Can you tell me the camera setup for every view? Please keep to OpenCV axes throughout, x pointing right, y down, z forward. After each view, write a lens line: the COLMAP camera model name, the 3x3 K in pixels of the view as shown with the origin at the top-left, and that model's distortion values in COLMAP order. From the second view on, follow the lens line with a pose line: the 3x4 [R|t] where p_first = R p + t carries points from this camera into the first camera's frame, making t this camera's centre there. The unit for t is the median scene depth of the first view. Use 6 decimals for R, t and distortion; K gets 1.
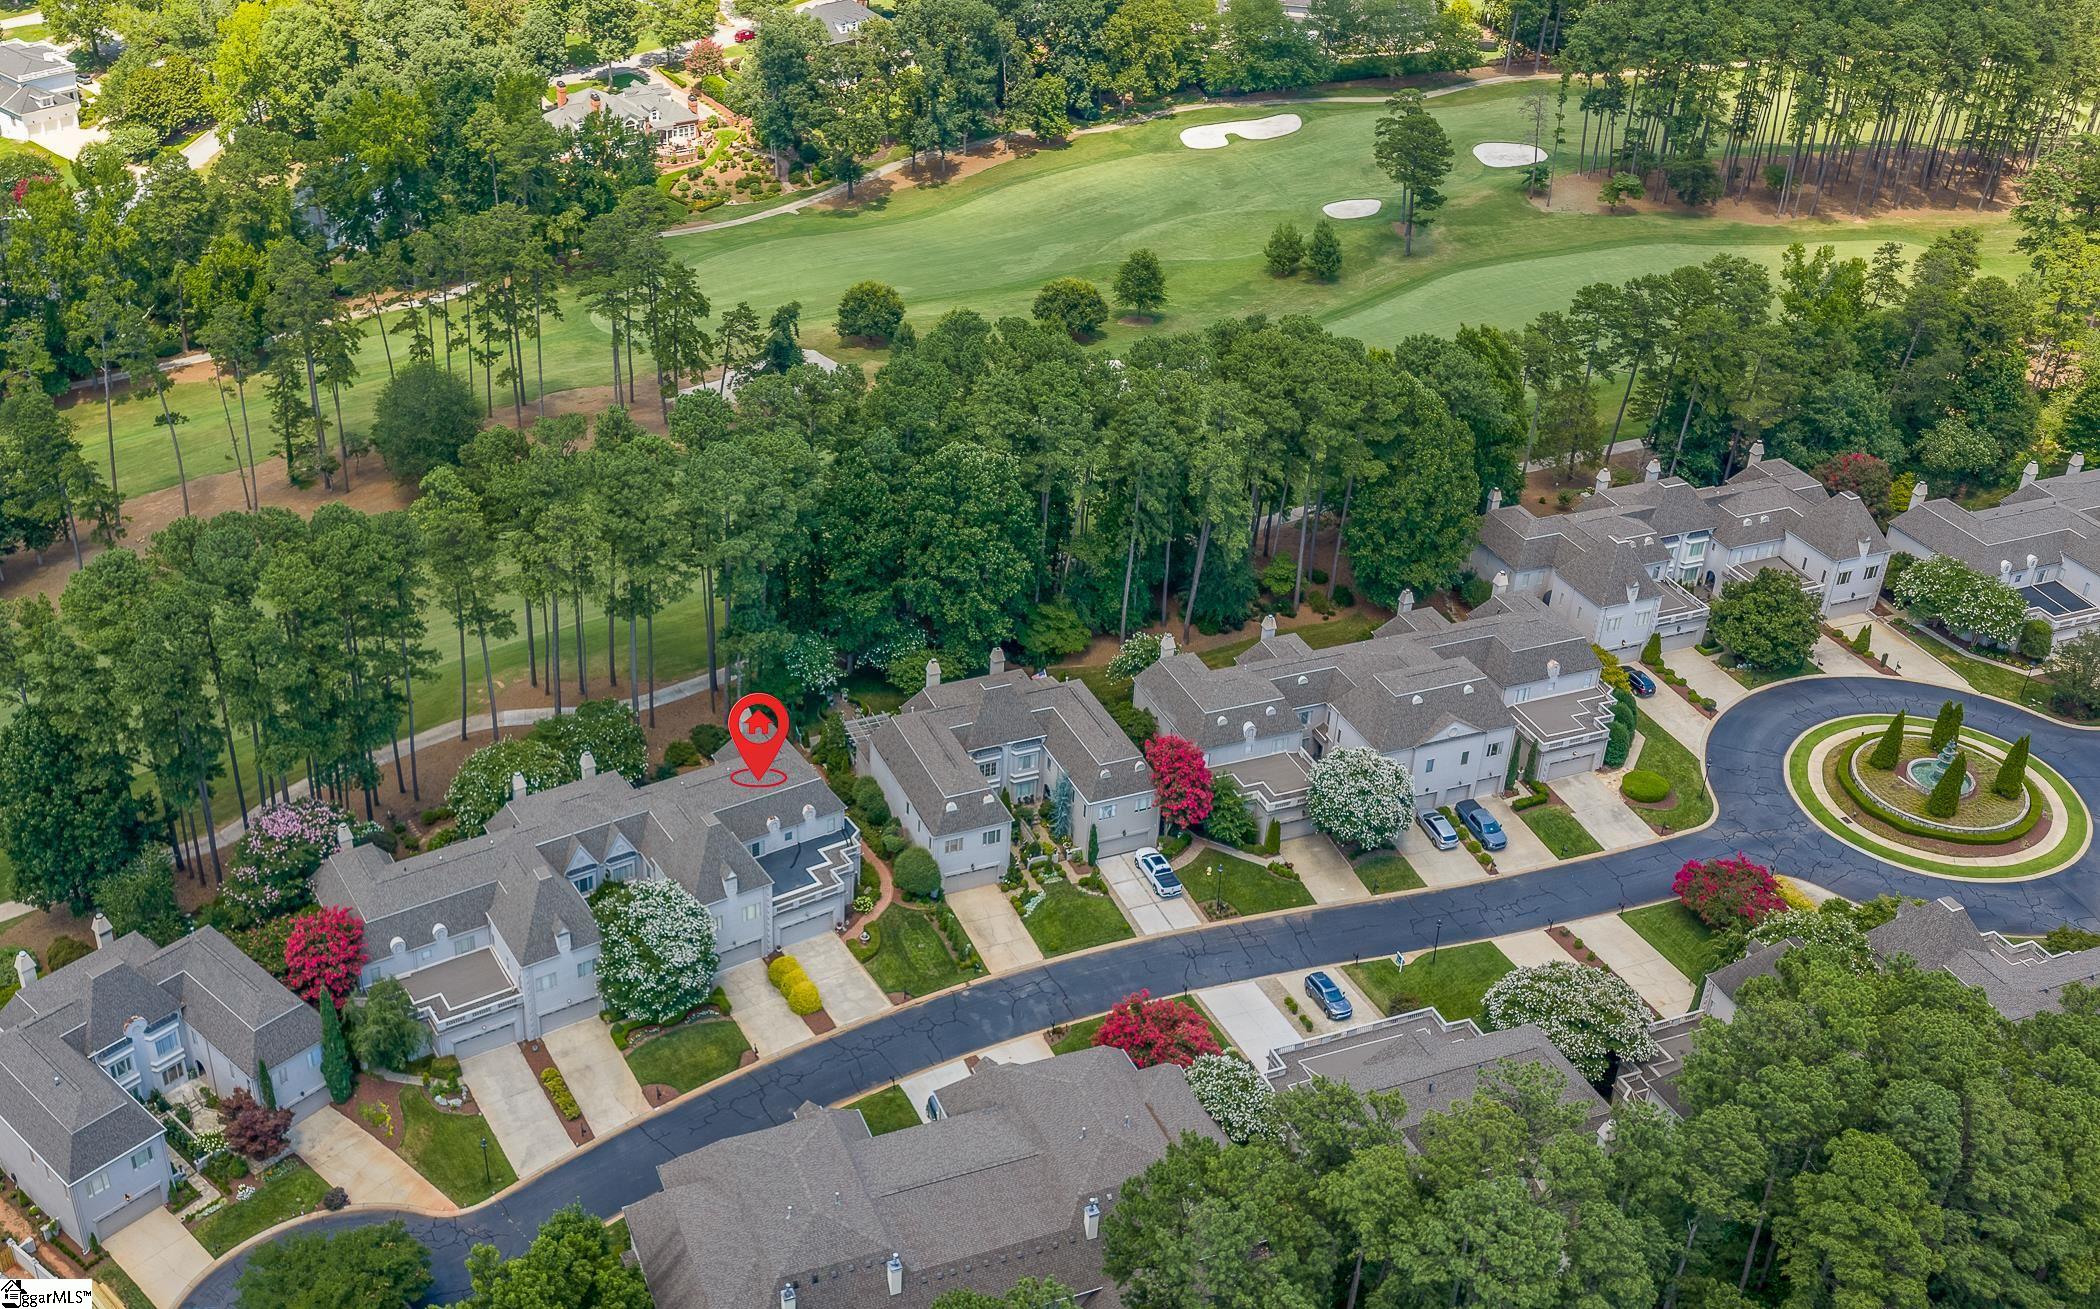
lens RADIAL K [[2133.8, 0, 999.1], [0, 2133.8, 677.5], [0, 0, 1]] dist [0.025244, 0.000000]
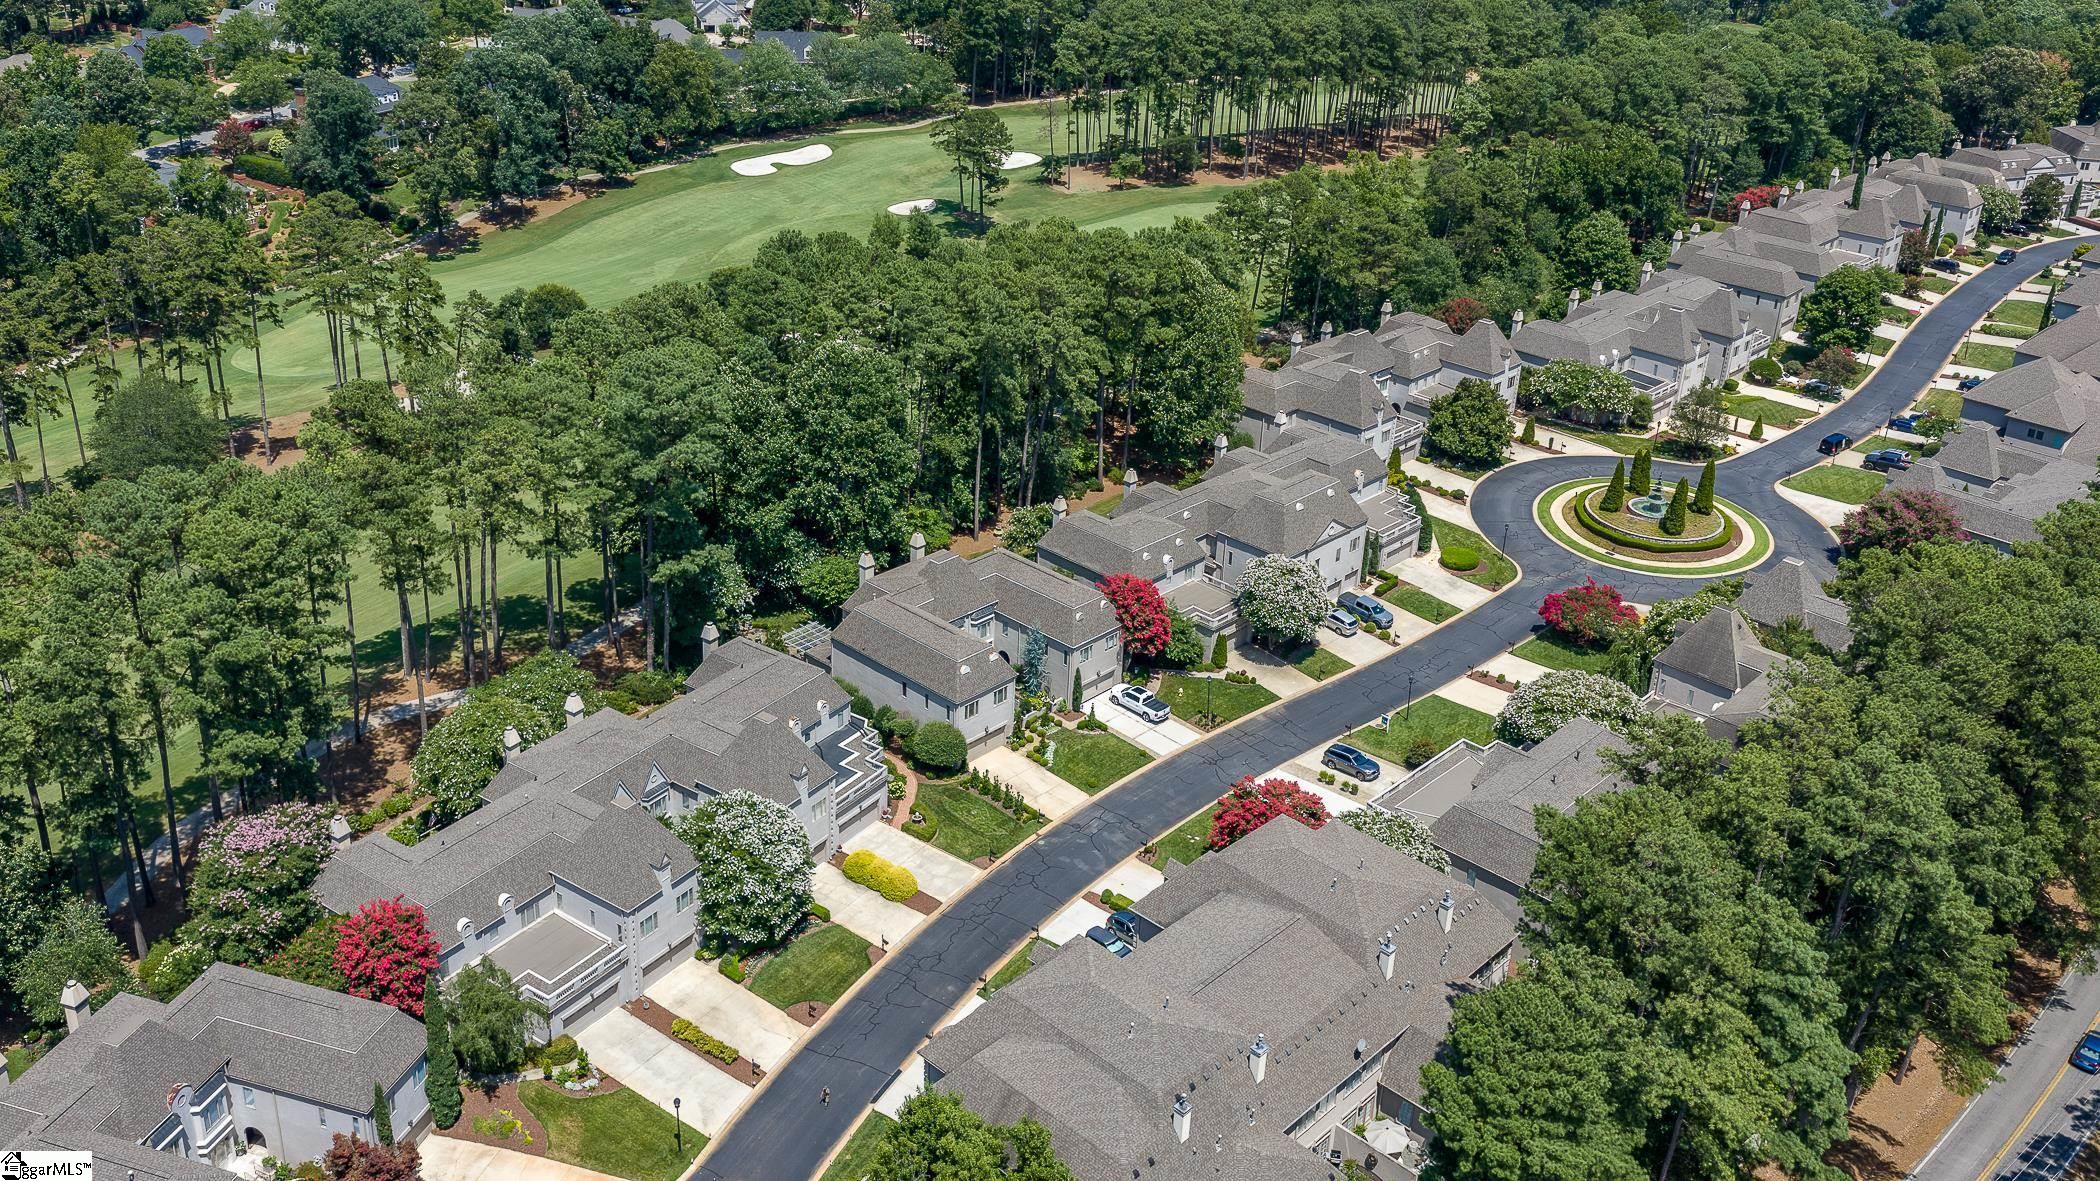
lens RADIAL K [[1802.2, 0, 1095.1], [0, 1802.2, 562.3], [0, 0, 1]] dist [0.028944, -0.055288]
pose [[0.891610, -0.174367, 0.417885, -0.286957], [0.221017, 0.973065, -0.065547, 0.074924], [-0.395200, 0.150802, 0.906132, 0.202706]]
